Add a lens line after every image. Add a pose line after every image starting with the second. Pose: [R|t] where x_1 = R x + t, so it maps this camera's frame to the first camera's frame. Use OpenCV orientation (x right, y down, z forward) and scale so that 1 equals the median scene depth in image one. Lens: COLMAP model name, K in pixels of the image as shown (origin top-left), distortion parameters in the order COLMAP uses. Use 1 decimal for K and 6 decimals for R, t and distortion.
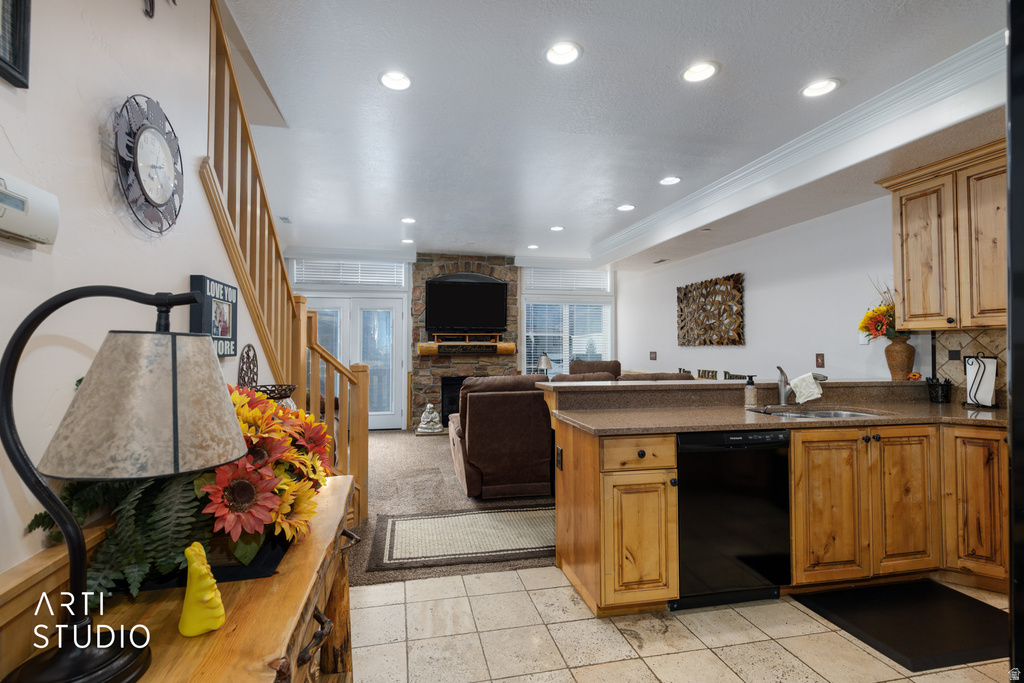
lens RADIAL K [[467.1, 0, 497.5], [0, 467.1, 334.4], [0, 0, 1]] dist [0.005560, 0.000103]
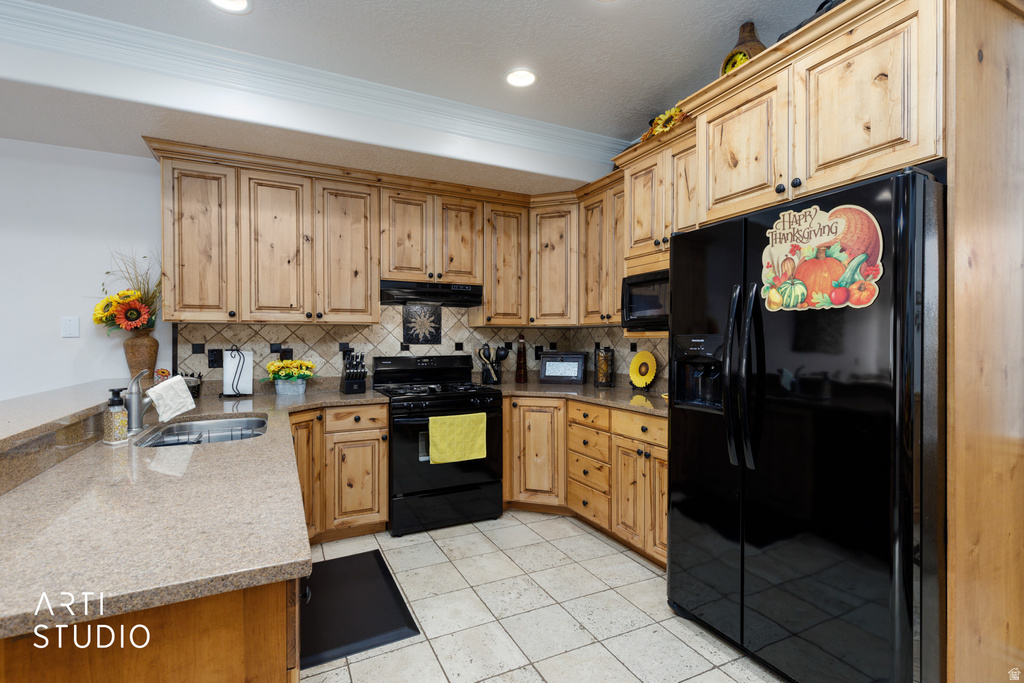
lens RADIAL K [[467.1, 0, 498.3], [0, 467.1, 343.1], [0, 0, 1]] dist [0.005560, 0.000103]
pose [[-0.231489, -0.006294, 0.972817, -0.073723], [-0.024754, 0.999693, 0.000578, 0.009428], [-0.972522, -0.023947, -0.231574, 0.355431]]
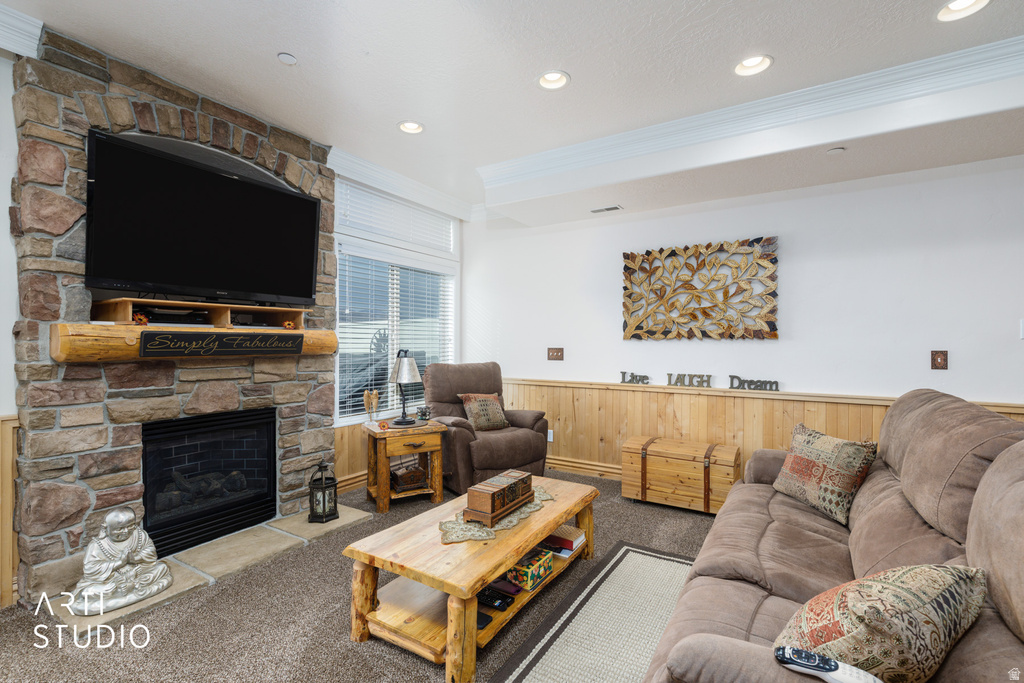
lens RADIAL K [[467.1, 0, 513.0], [0, 467.1, 347.3], [0, 0, 1]] dist [0.005560, 0.000103]
pose [[0.688924, -0.003113, 0.724827, -0.250381], [-0.024249, 0.999332, 0.027339, 0.024390], [-0.724428, -0.036411, 0.688388, 0.754739]]
